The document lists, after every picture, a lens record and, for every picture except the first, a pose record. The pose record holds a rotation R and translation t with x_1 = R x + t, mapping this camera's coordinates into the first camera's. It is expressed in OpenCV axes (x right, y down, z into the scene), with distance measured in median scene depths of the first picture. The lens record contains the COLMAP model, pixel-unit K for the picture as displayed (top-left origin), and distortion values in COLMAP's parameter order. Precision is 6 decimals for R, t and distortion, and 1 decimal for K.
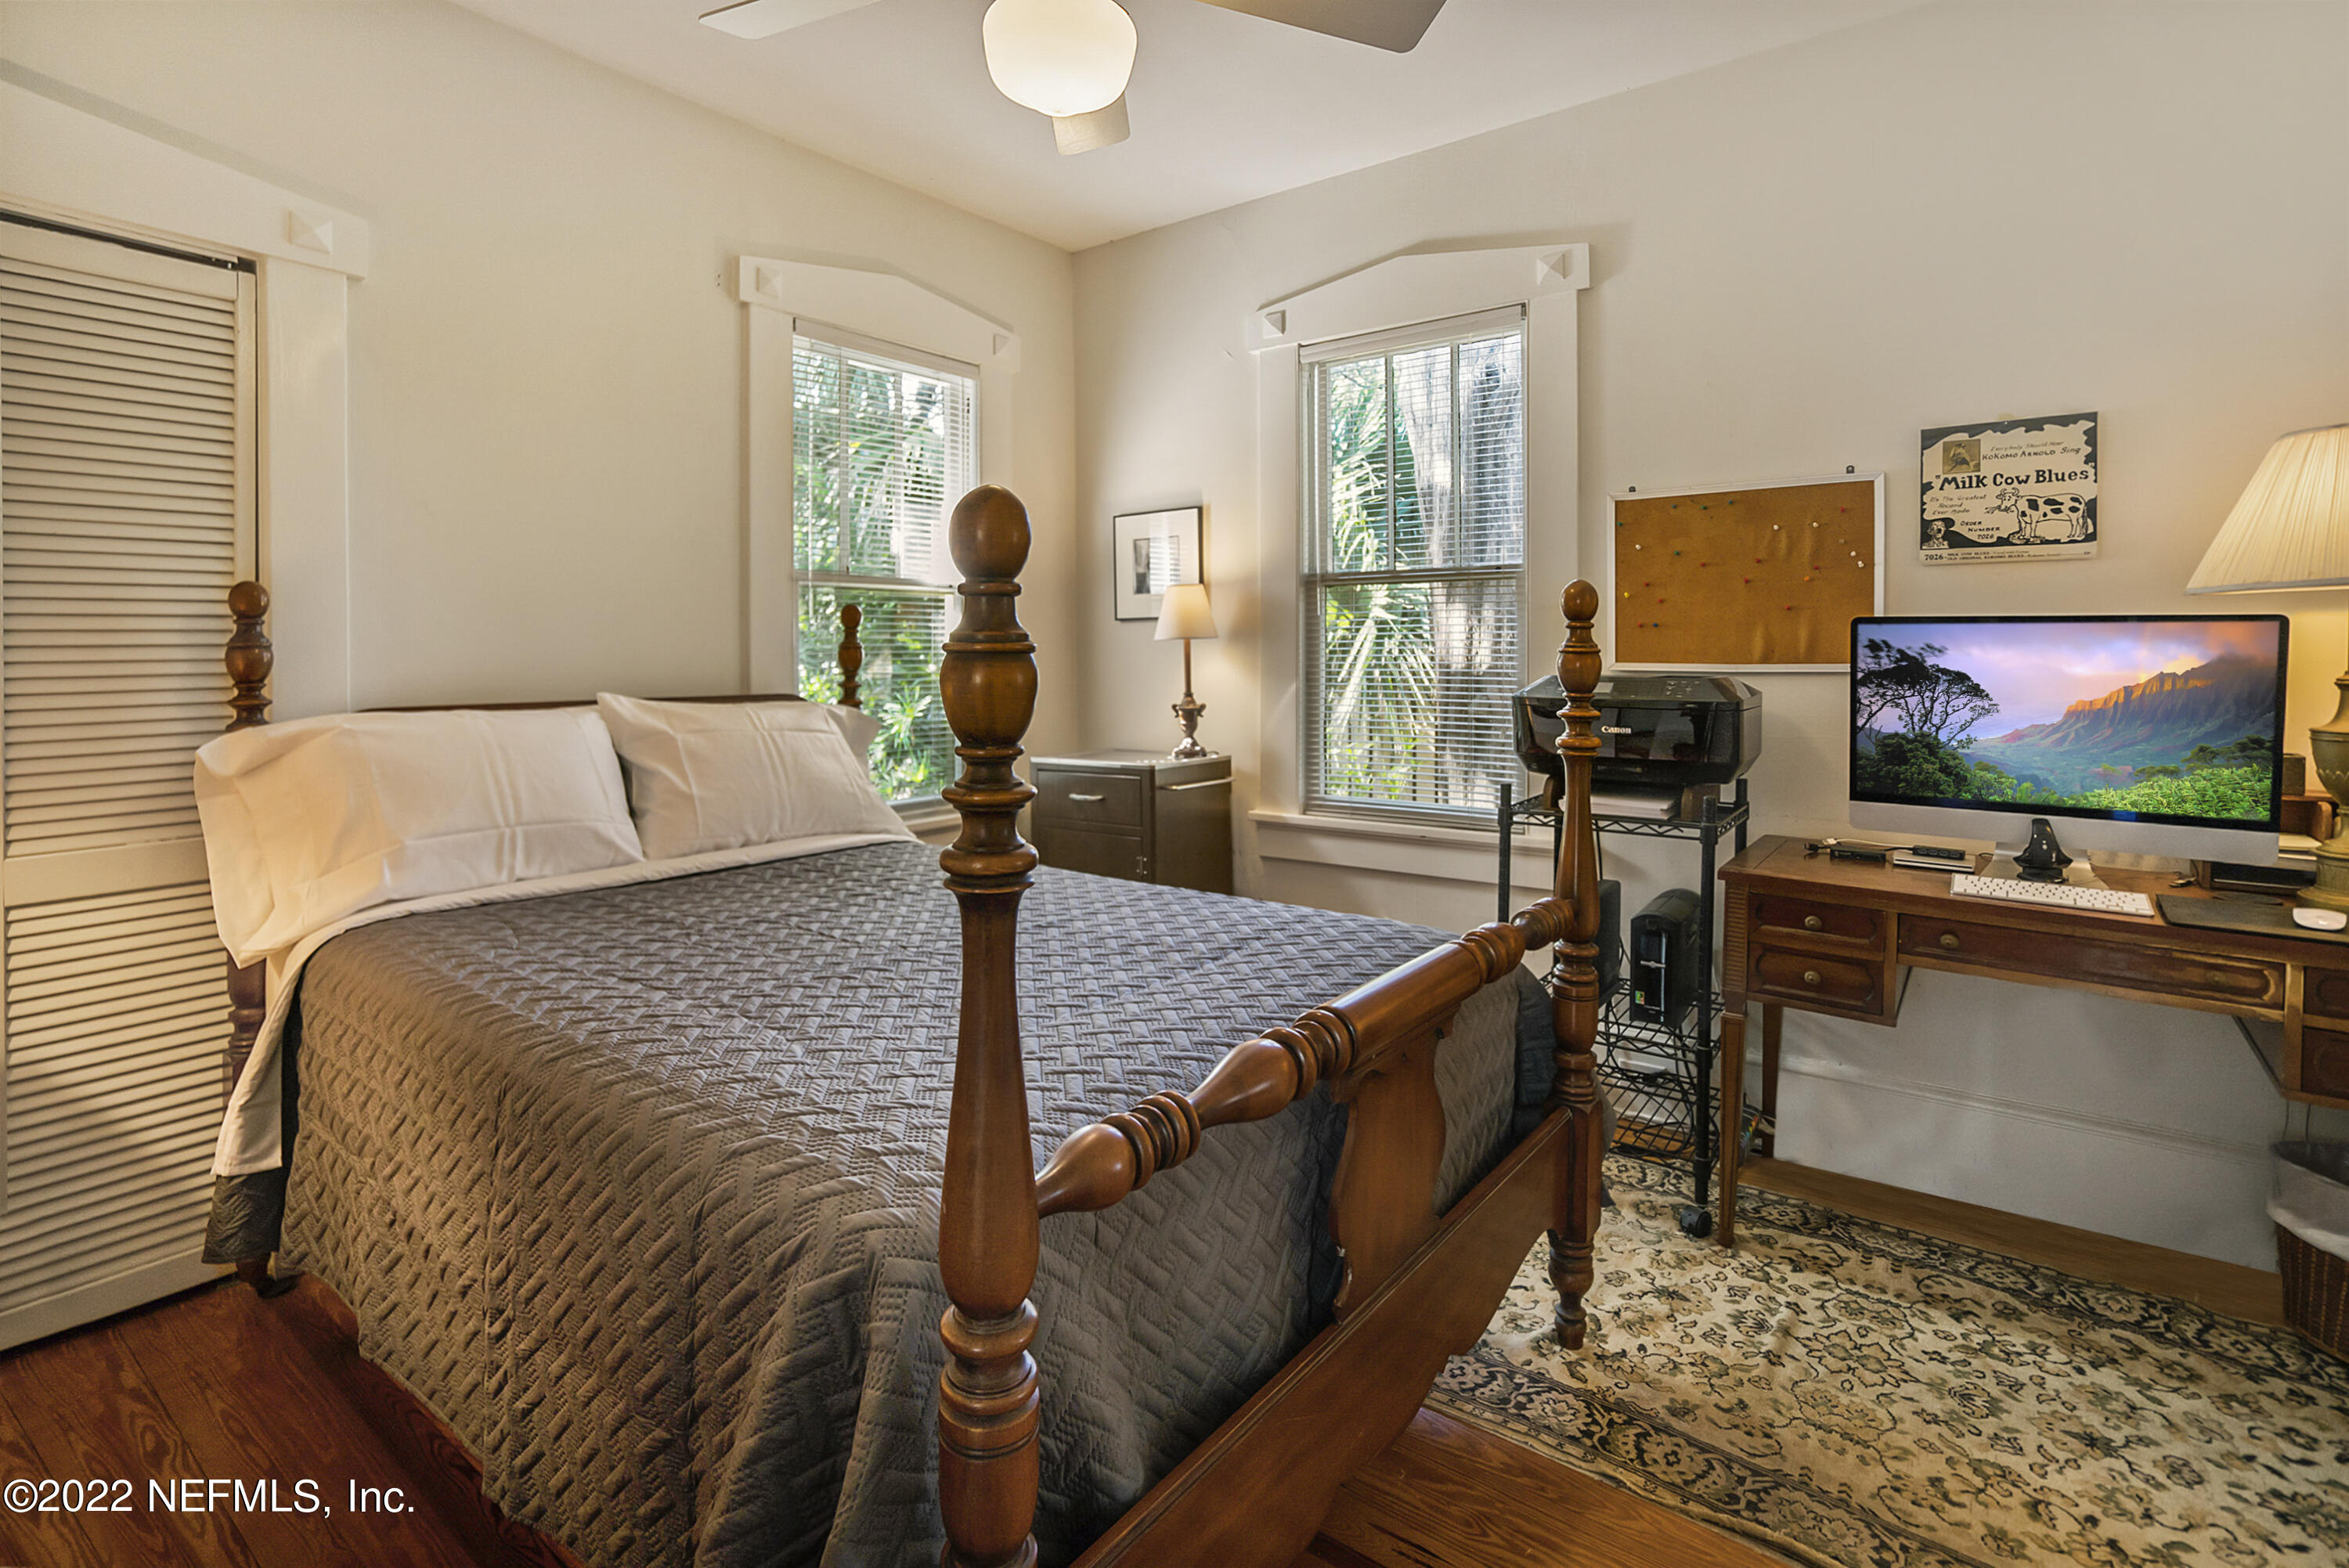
lens RADIAL K [[1150.2, 0, 1173.6], [0, 1150.2, 659.0], [0, 0, 1]] dist [-0.001999, -0.000002]
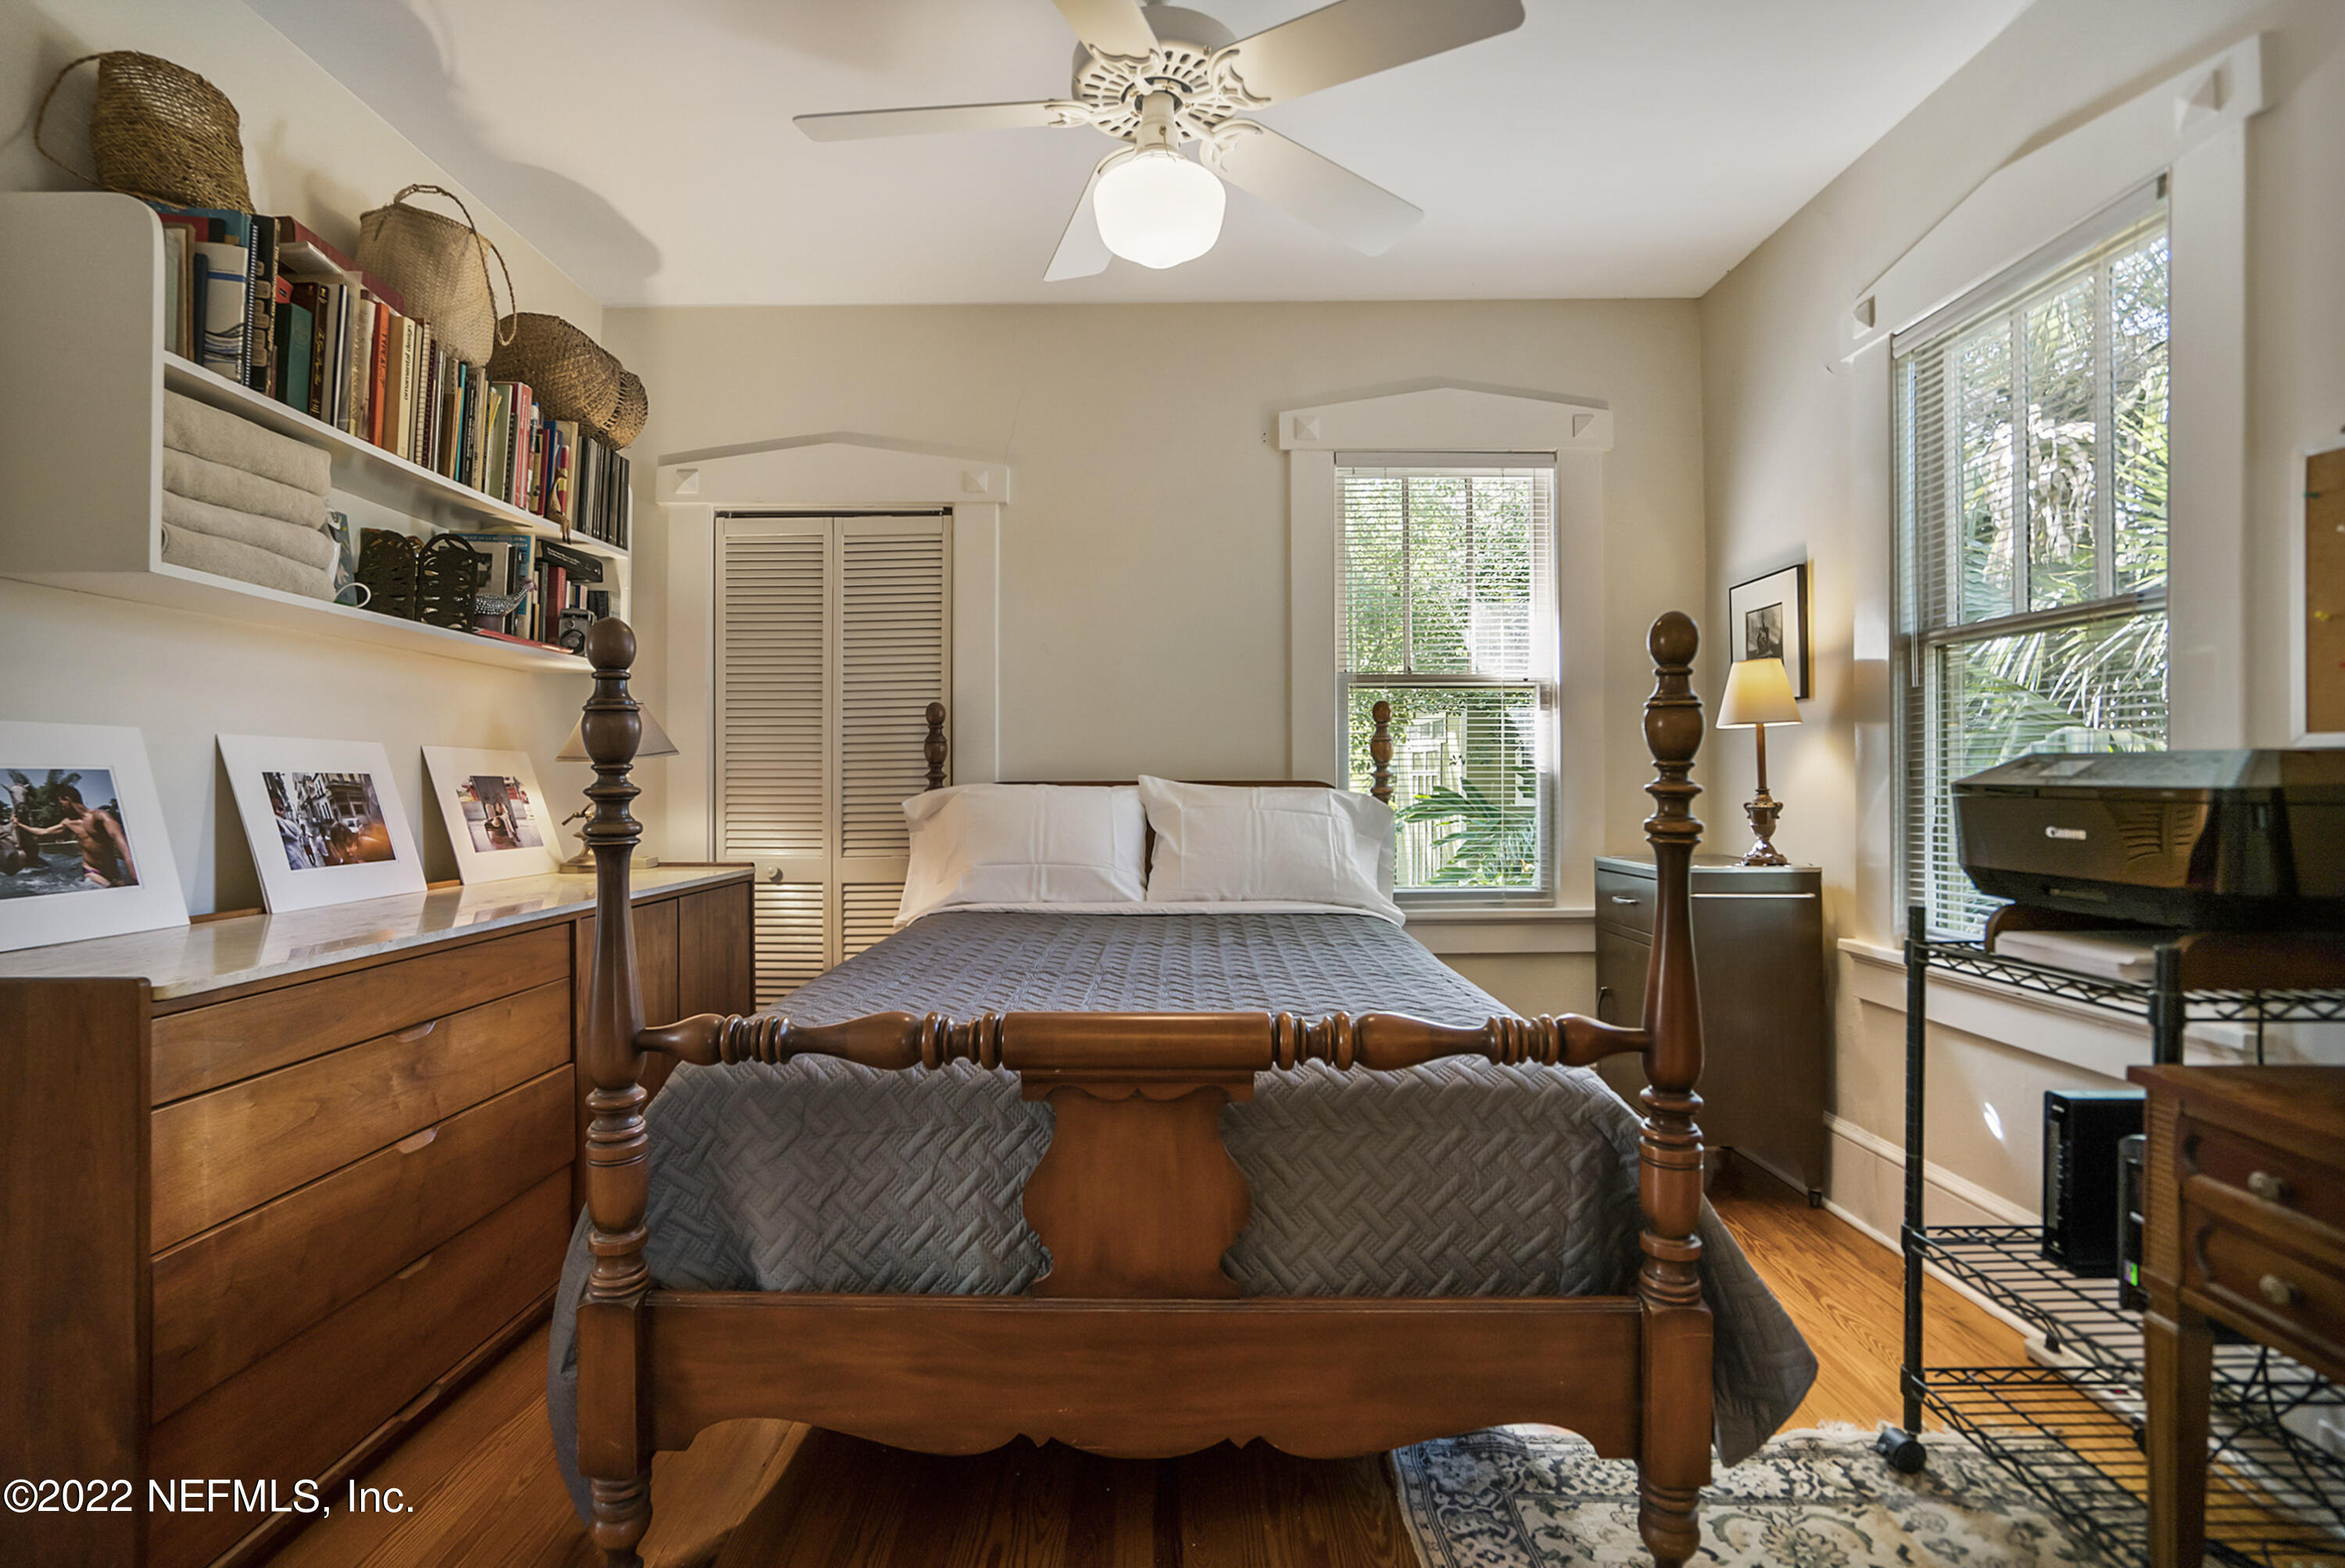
lens RADIAL K [[1149.9, 0, 1172.5], [0, 1149.9, 784.0], [0, 0, 1]] dist [-0.058132, 0.034811]
pose [[0.601326, 0.005888, -0.798982, 0.539707], [-0.002923, 0.999982, 0.005170, 0.029830], [0.798998, -0.000774, 0.601333, 0.210953]]
